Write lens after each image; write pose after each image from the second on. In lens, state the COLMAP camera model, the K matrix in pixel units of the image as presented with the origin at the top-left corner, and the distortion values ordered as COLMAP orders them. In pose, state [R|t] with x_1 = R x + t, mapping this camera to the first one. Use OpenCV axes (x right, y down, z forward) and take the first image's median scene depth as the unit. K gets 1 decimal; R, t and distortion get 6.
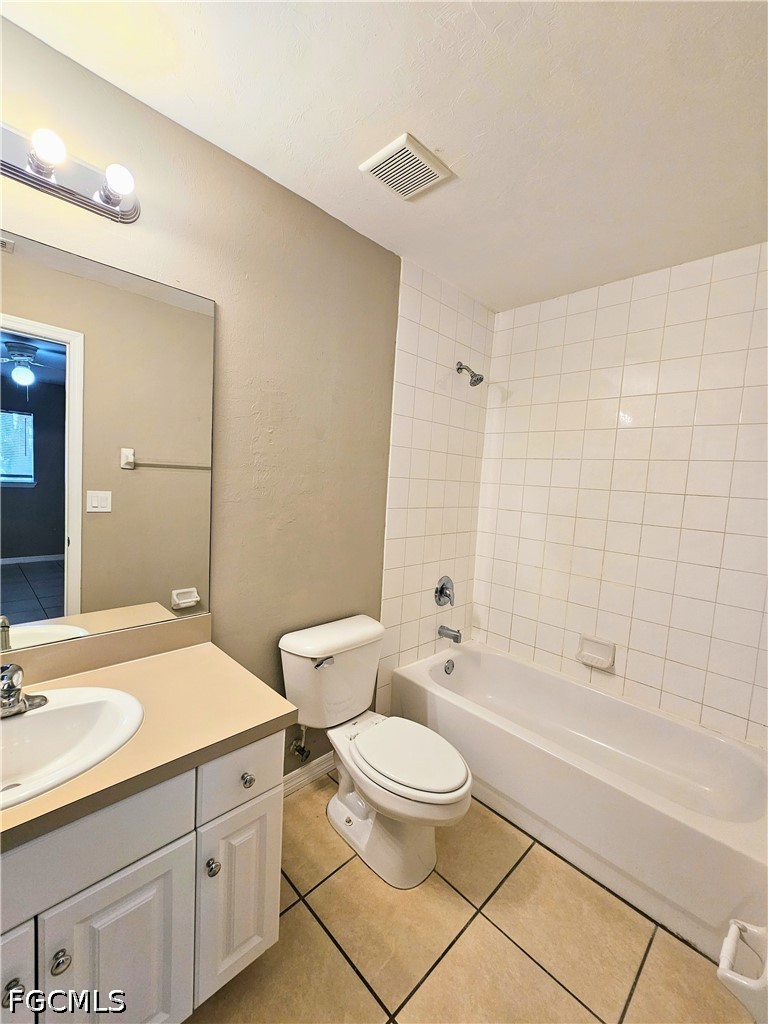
lens RADIAL K [[422.3, 0, 379.5], [0, 422.3, 512.8], [0, 0, 1]] dist [0.003084, 0.003009]
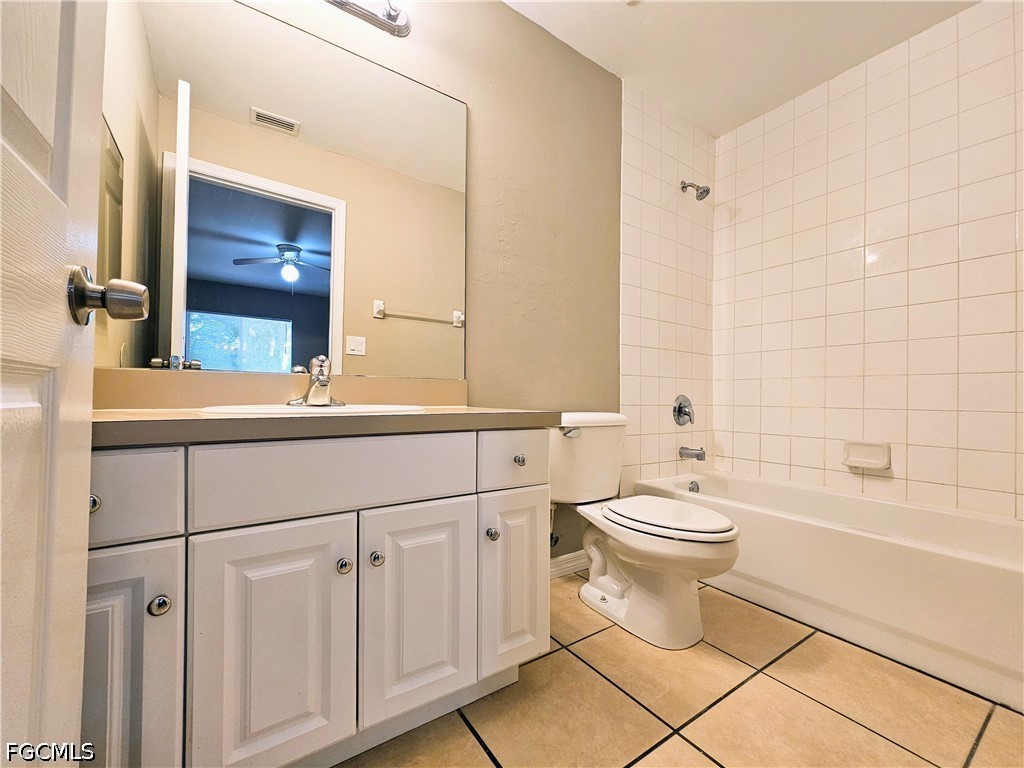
lens RADIAL K [[422.3, 0, 521.1], [0, 422.3, 388.4], [0, 0, 1]] dist [0.003084, 0.003009]
pose [[0.985244, -0.048176, -0.164234, -0.059285], [0.031681, 0.994319, -0.101615, 0.261504], [0.168196, 0.094913, 0.981174, -0.024270]]
